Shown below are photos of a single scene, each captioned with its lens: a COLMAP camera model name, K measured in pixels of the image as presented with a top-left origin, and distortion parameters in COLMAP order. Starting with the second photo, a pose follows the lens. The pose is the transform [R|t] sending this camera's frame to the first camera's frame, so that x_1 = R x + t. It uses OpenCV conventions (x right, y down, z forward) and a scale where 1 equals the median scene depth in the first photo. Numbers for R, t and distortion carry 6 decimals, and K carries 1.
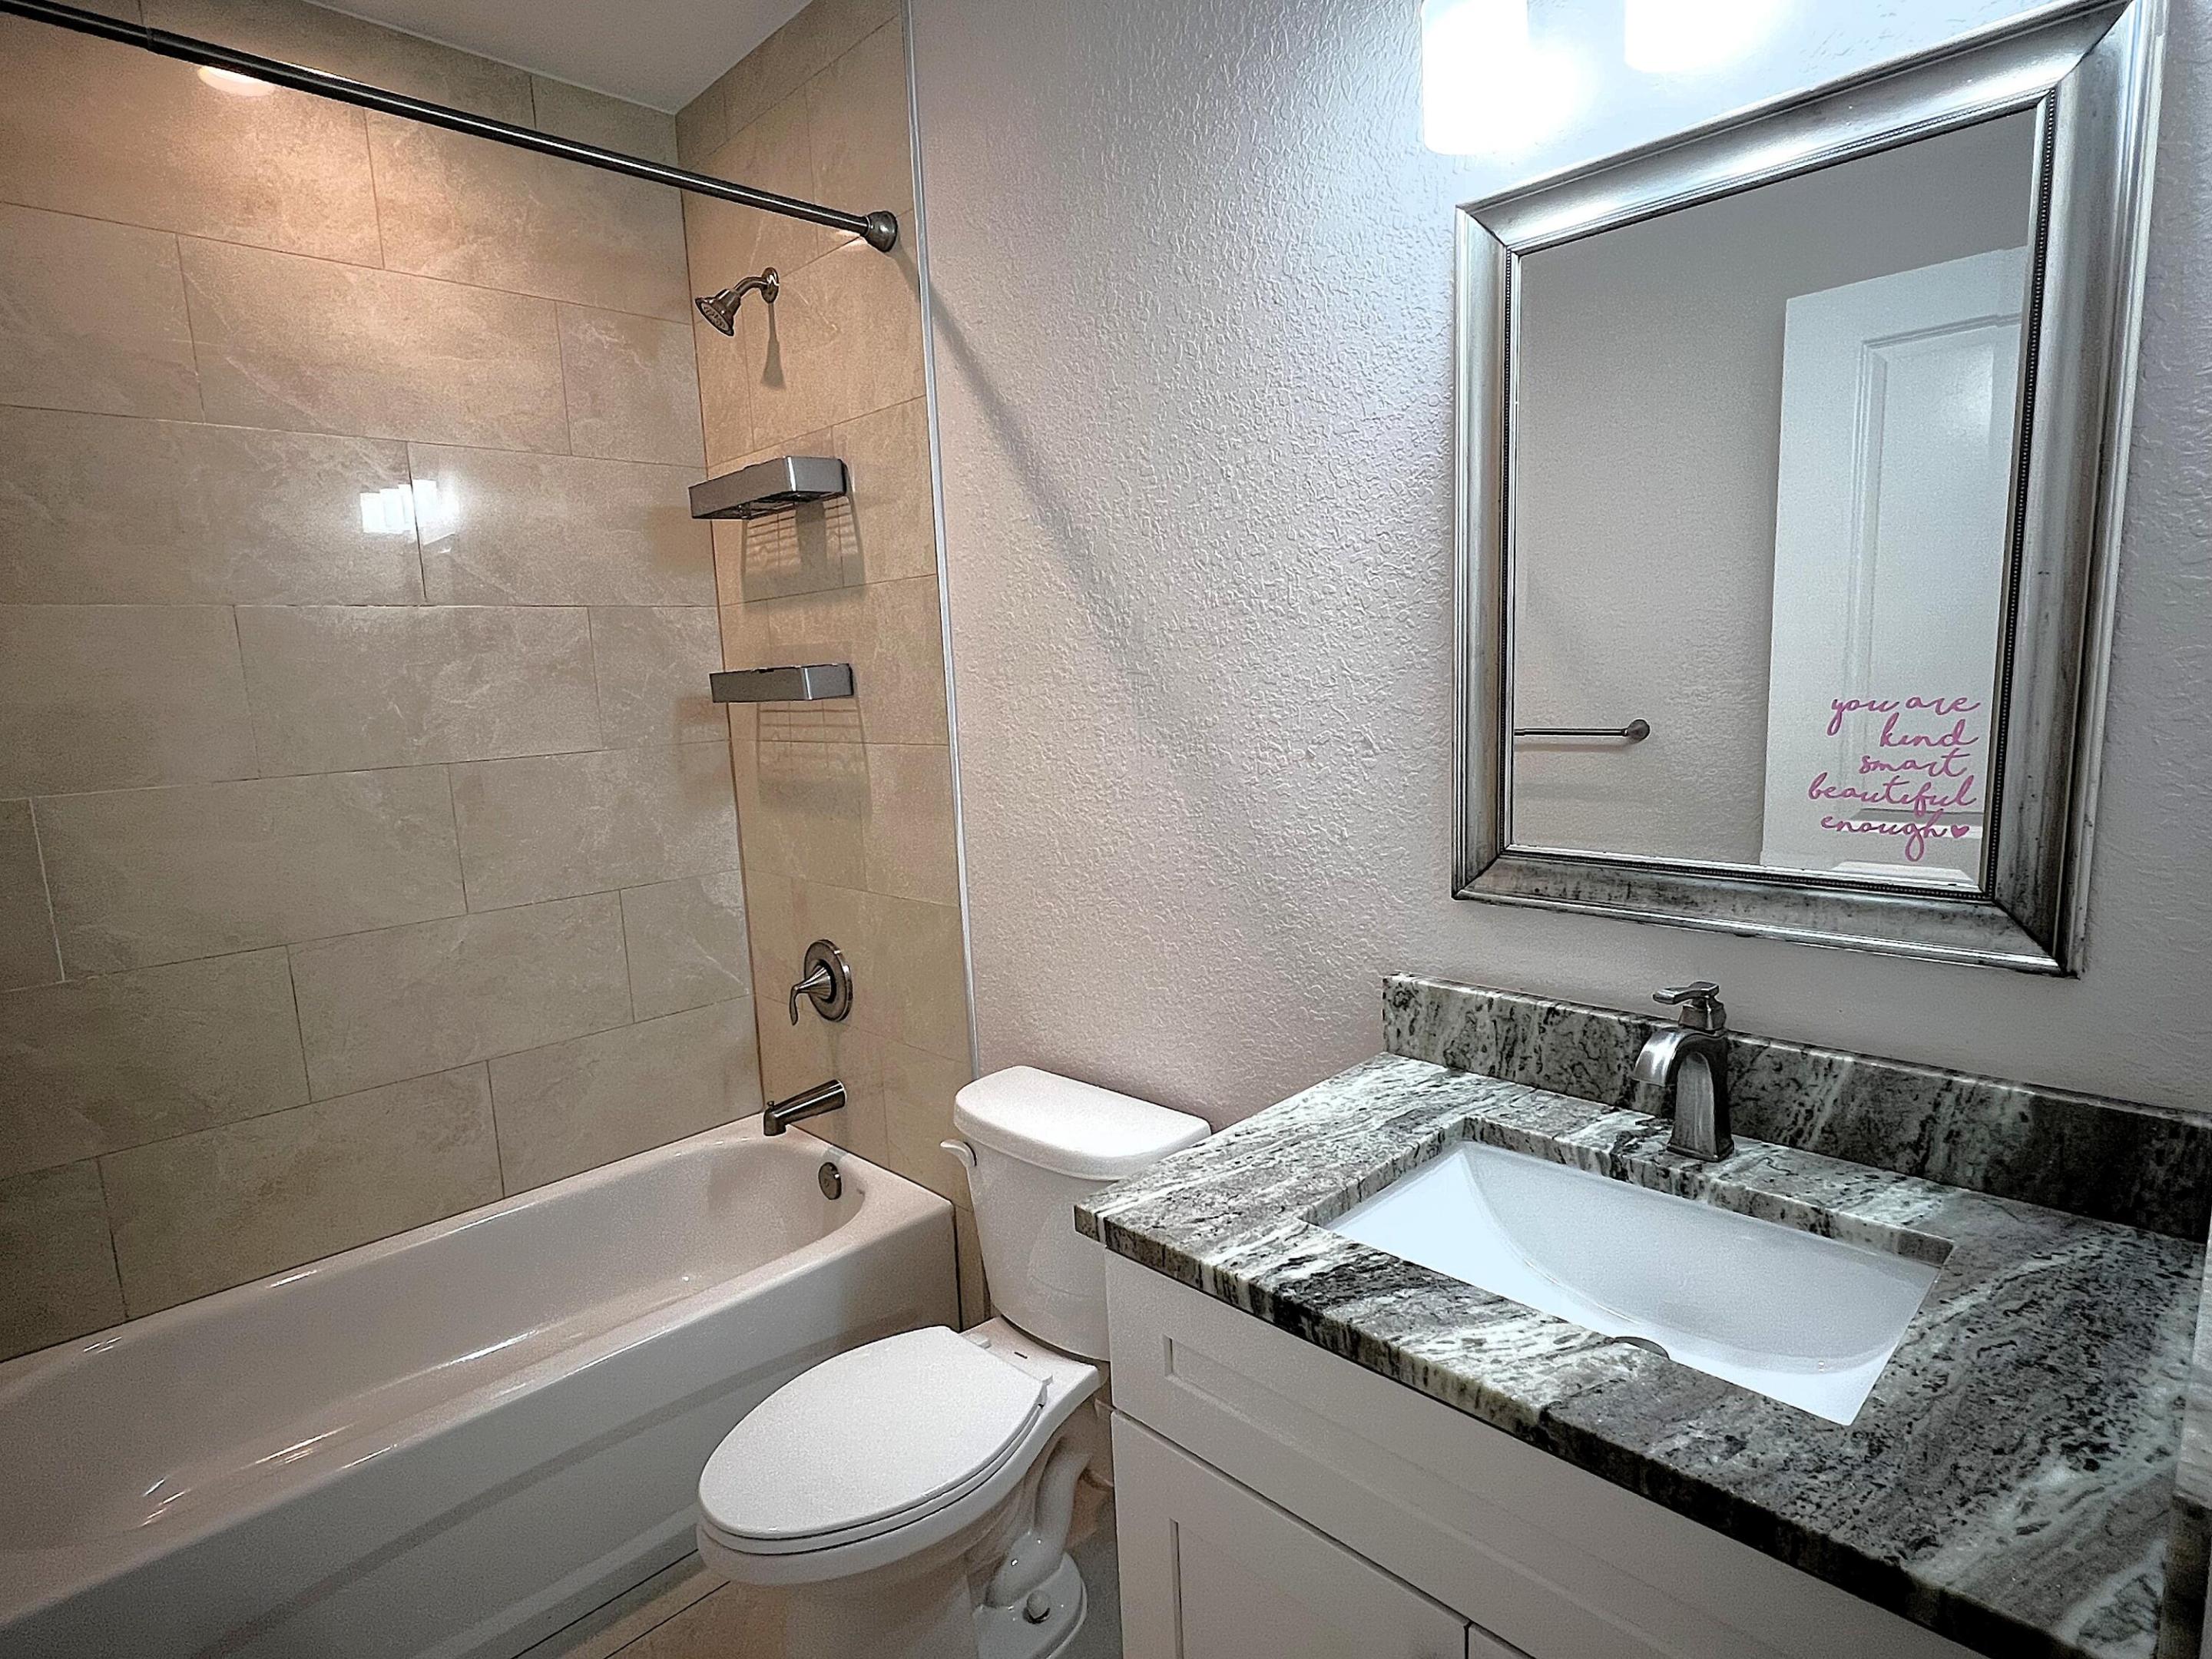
lens RADIAL K [[1147.8, 0, 1106.9], [0, 1147.8, 836.6], [0, 0, 1]] dist [-0.005276, 0.002159]
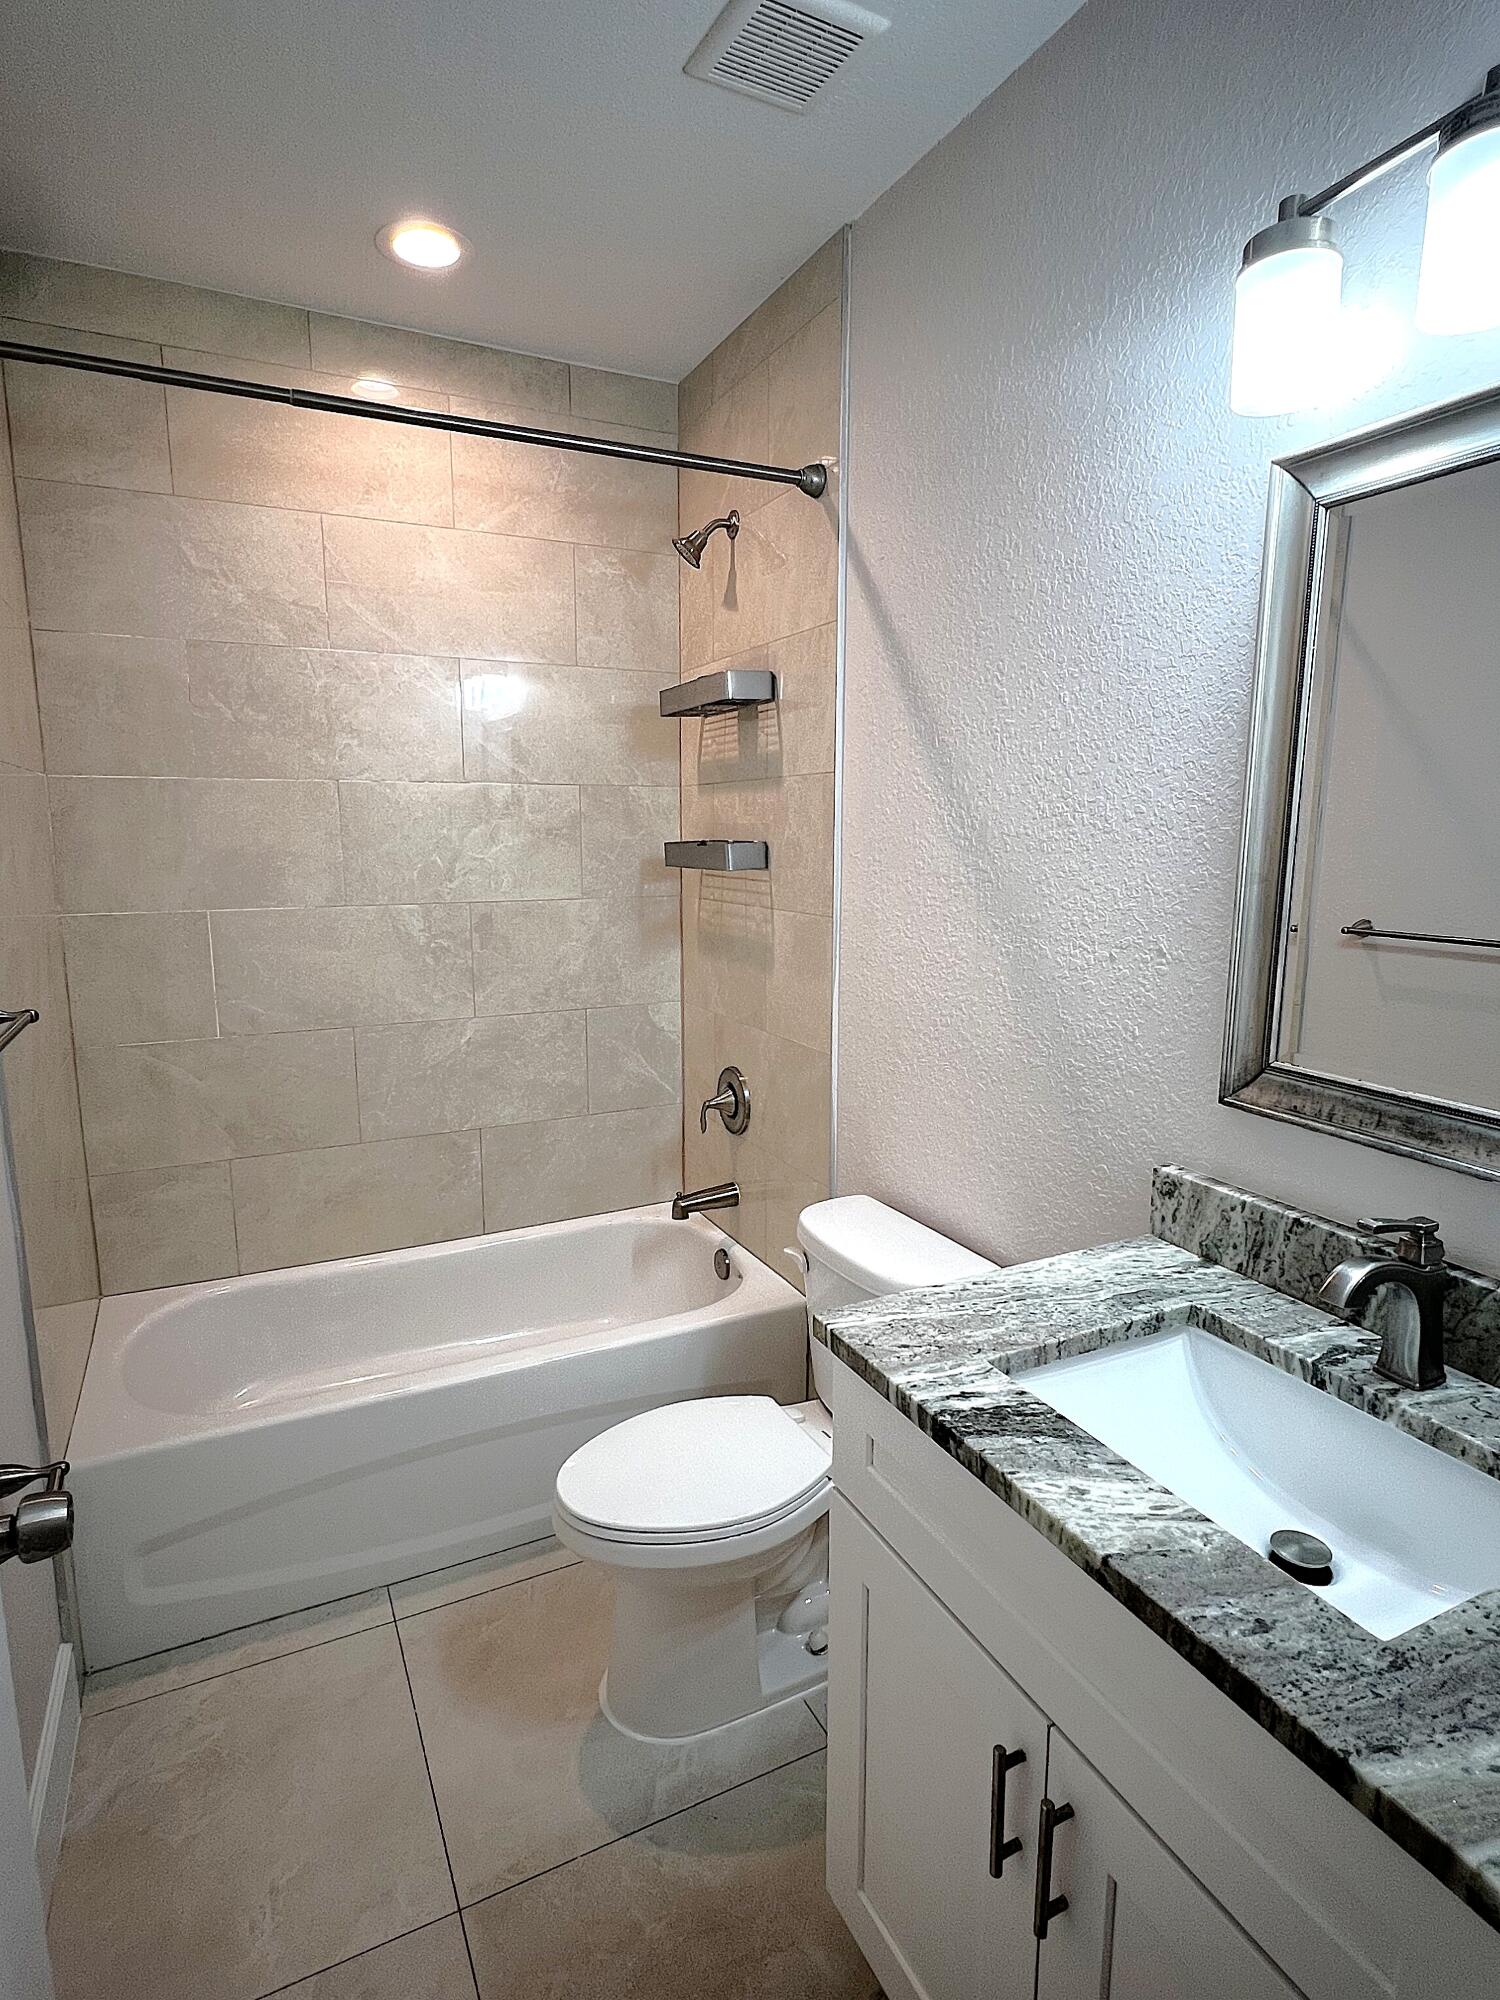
lens RADIAL K [[1037.8, 0, 746.4], [0, 1037.8, 997.7], [0, 0, 1]] dist [-0.005276, 0.002159]
pose [[0.947300, 0.094818, -0.305994, 0.141214], [-0.088032, 0.995469, 0.035933, -0.034838], [0.308015, -0.007102, 0.951355, -0.054407]]
